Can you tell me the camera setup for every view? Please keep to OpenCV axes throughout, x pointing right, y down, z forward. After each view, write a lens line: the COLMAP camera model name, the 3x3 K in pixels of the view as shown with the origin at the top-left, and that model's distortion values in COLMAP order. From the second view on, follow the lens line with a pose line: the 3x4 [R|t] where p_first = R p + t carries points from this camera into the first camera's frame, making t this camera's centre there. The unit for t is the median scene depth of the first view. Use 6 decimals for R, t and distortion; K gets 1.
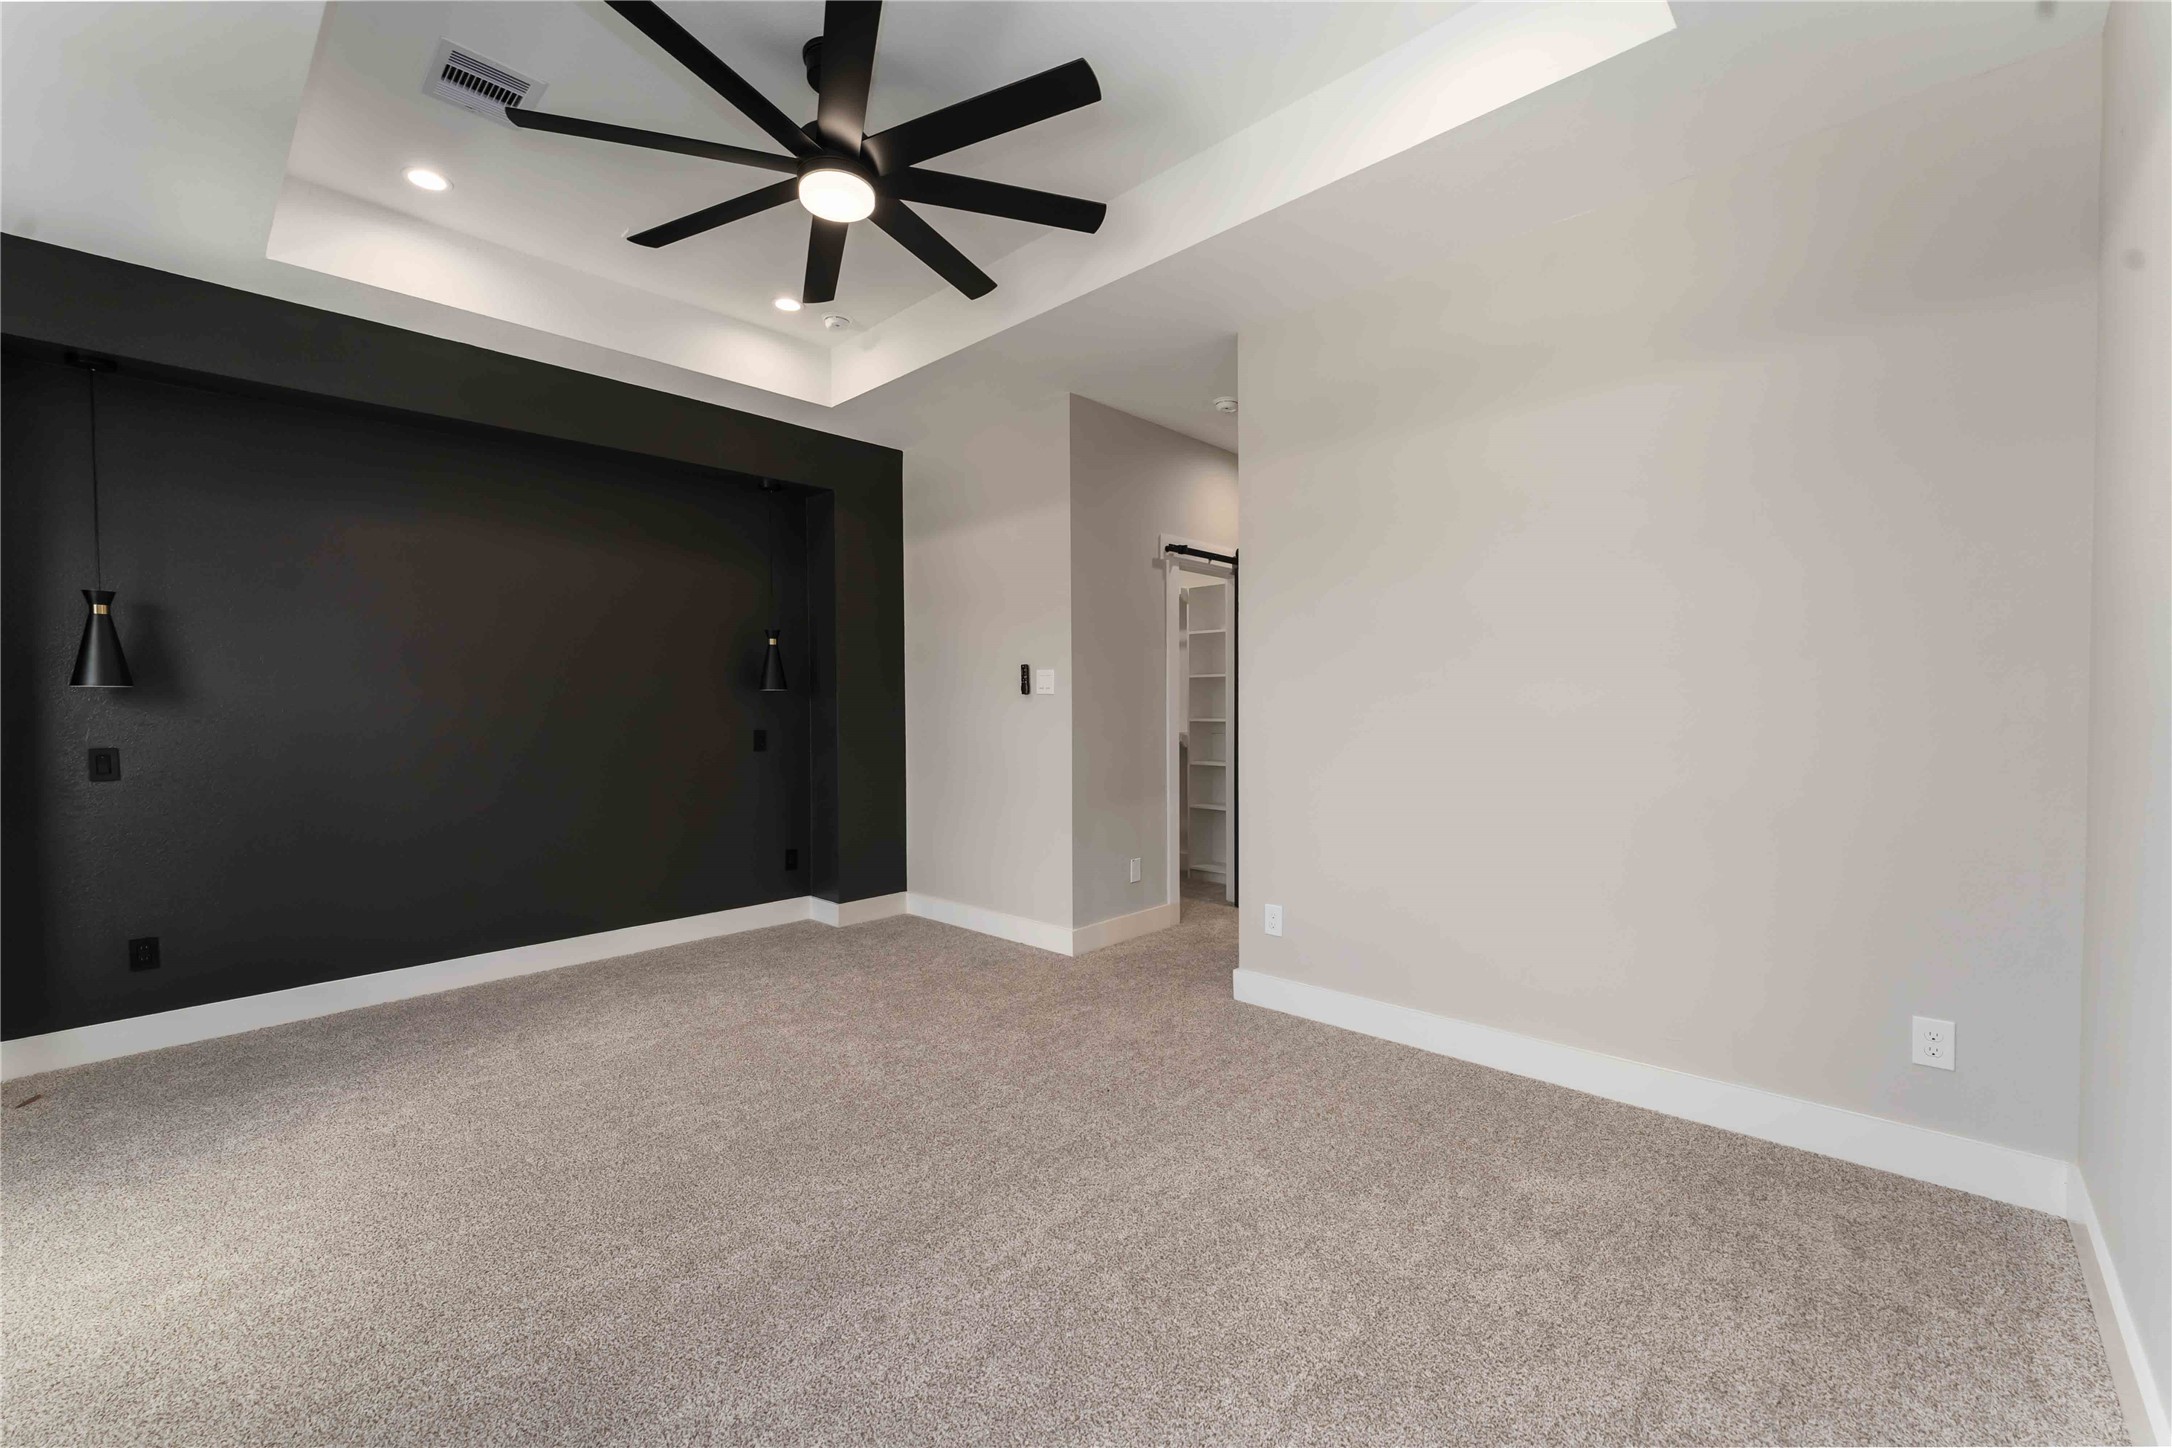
lens RADIAL K [[886.2, 0, 1066.1], [0, 886.2, 714.7], [0, 0, 1]] dist [0.002327, -0.001696]
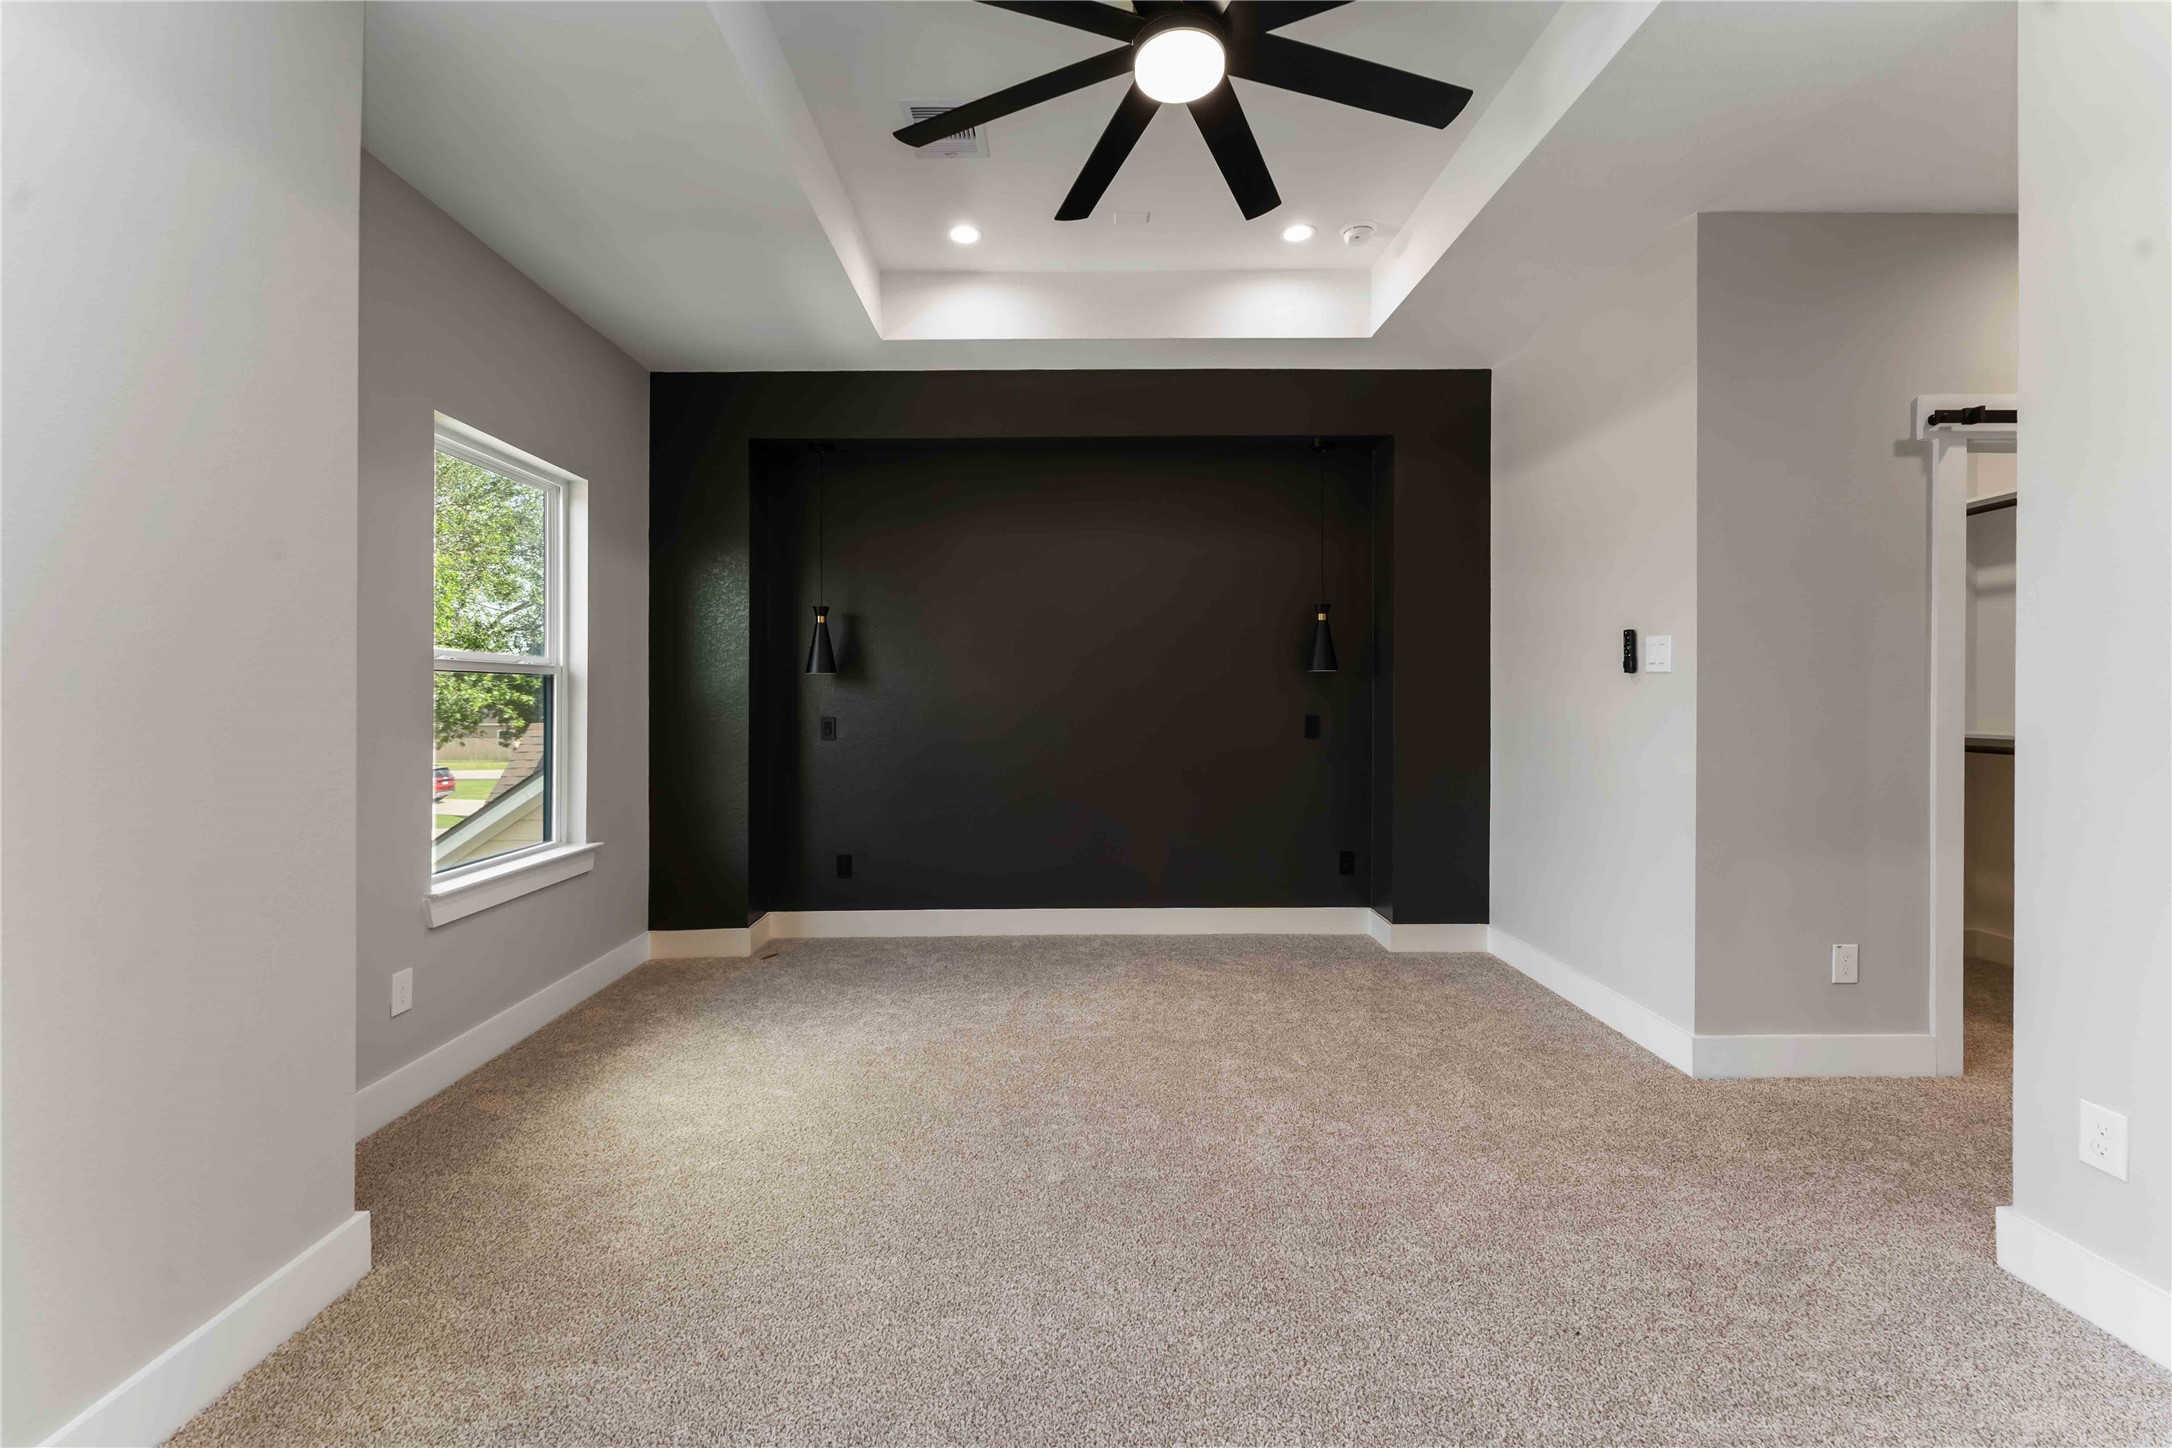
lens RADIAL K [[886.2, 0, 1087.2], [0, 886.2, 688.1], [0, 0, 1]] dist [0.002327, -0.001696]
pose [[0.697838, 0.002481, -0.716251, 0.183167], [-0.010059, 0.999929, -0.006337, -0.003167], [0.716185, 0.011627, 0.697814, 0.256187]]
